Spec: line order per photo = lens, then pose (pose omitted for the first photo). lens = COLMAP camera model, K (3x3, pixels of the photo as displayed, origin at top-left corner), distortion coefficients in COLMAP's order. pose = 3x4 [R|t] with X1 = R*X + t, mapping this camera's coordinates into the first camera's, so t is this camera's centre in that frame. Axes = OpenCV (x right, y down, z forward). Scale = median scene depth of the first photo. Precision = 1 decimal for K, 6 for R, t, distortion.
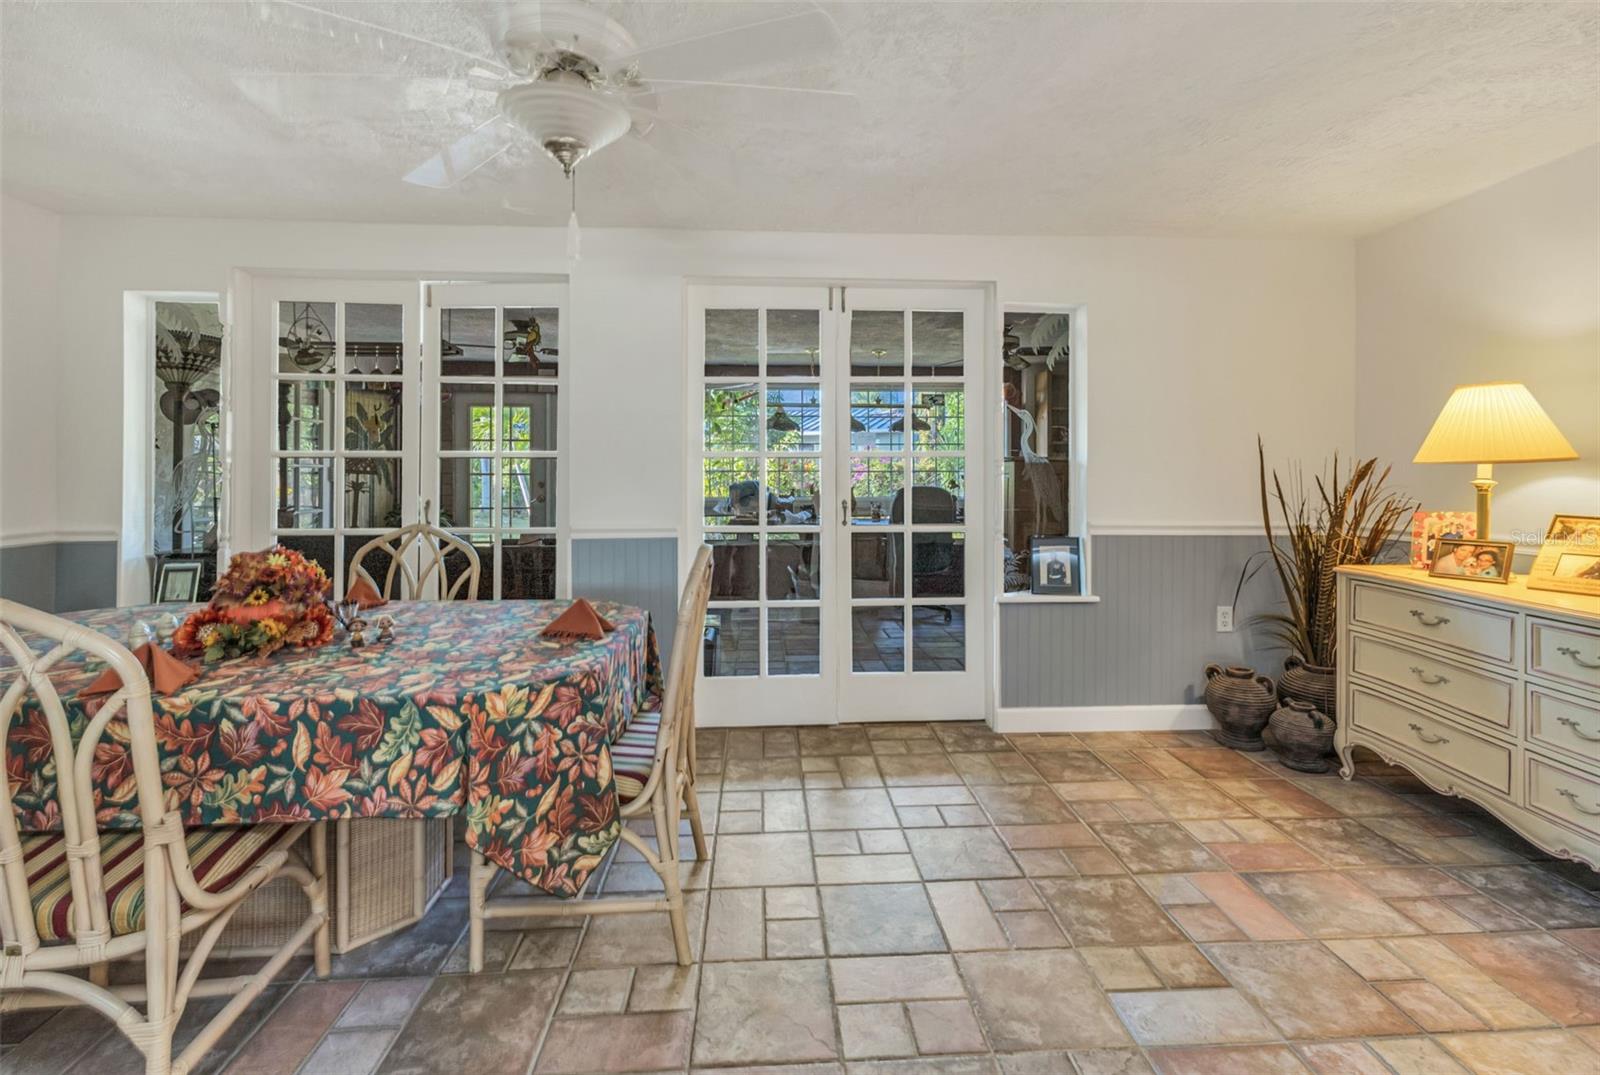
lens RADIAL K [[712.6, 0, 805.1], [0, 712.6, 486.0], [0, 0, 1]] dist [-0.002062, -0.000341]
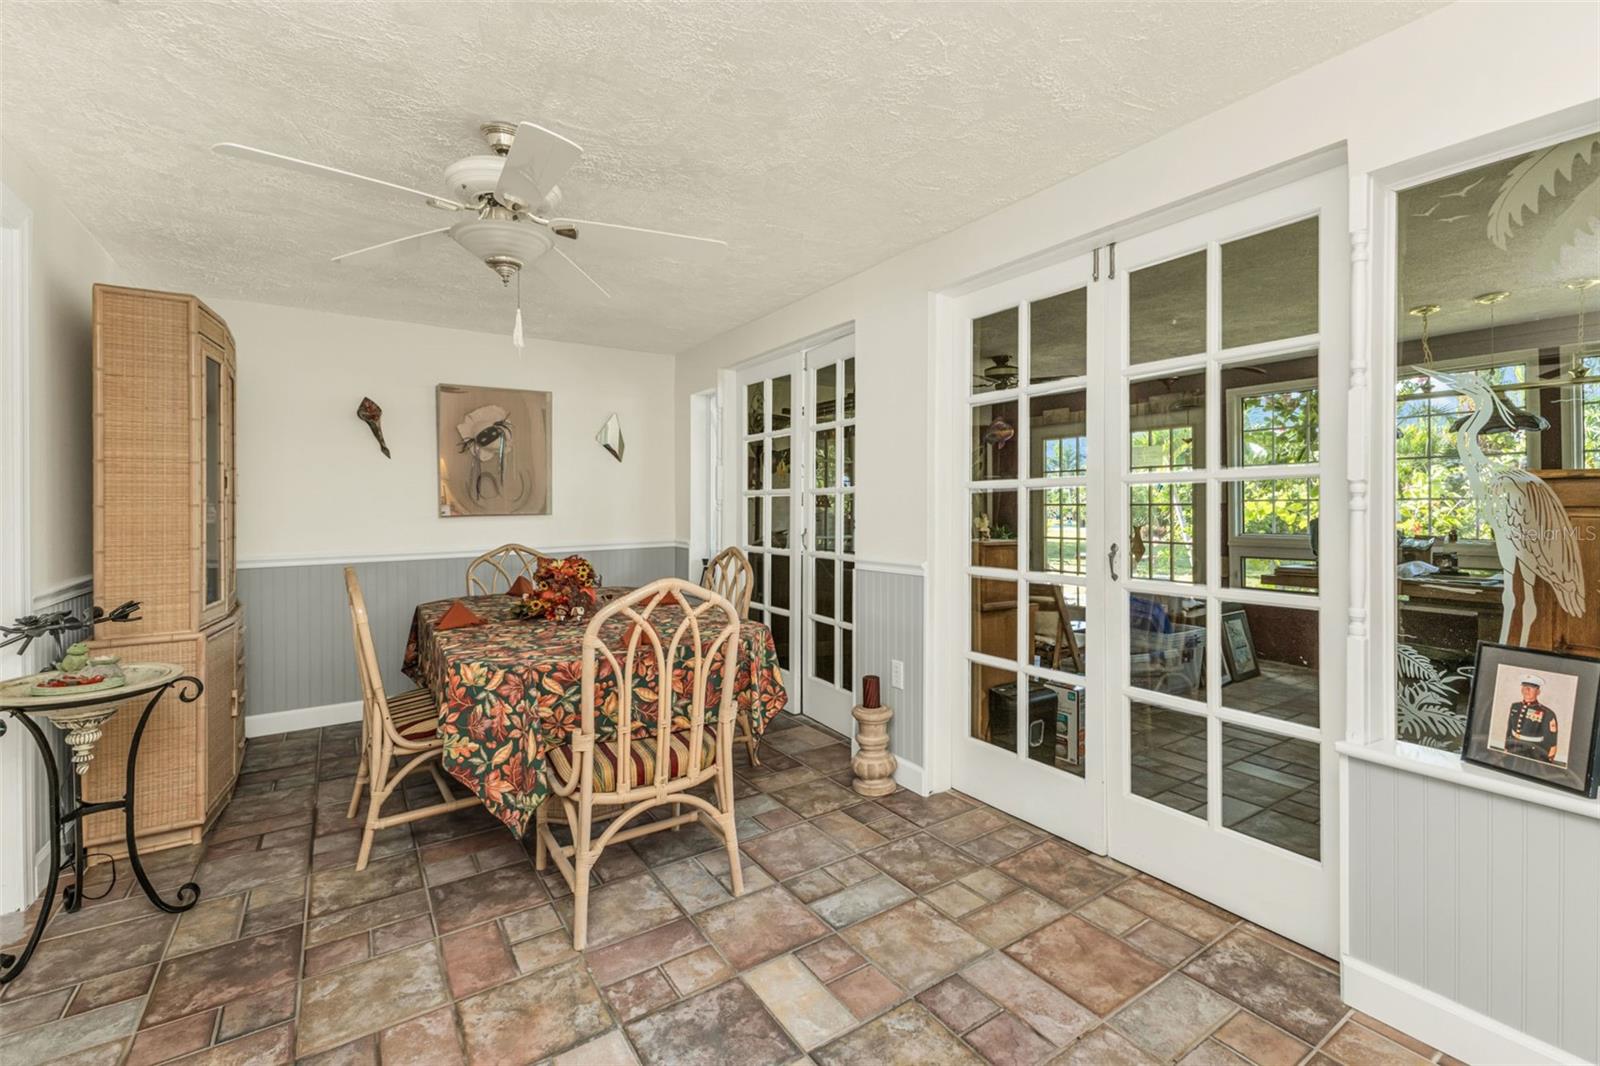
lens RADIAL K [[702.2, 0, 804.9], [0, 702.2, 503.8], [0, 0, 1]] dist [0.002020, 0.000559]
pose [[0.508404, -0.001170, -0.861118, 0.796414], [-0.006999, 0.999960, -0.005491, -0.022258], [0.861090, 0.008819, 0.508376, 0.606825]]
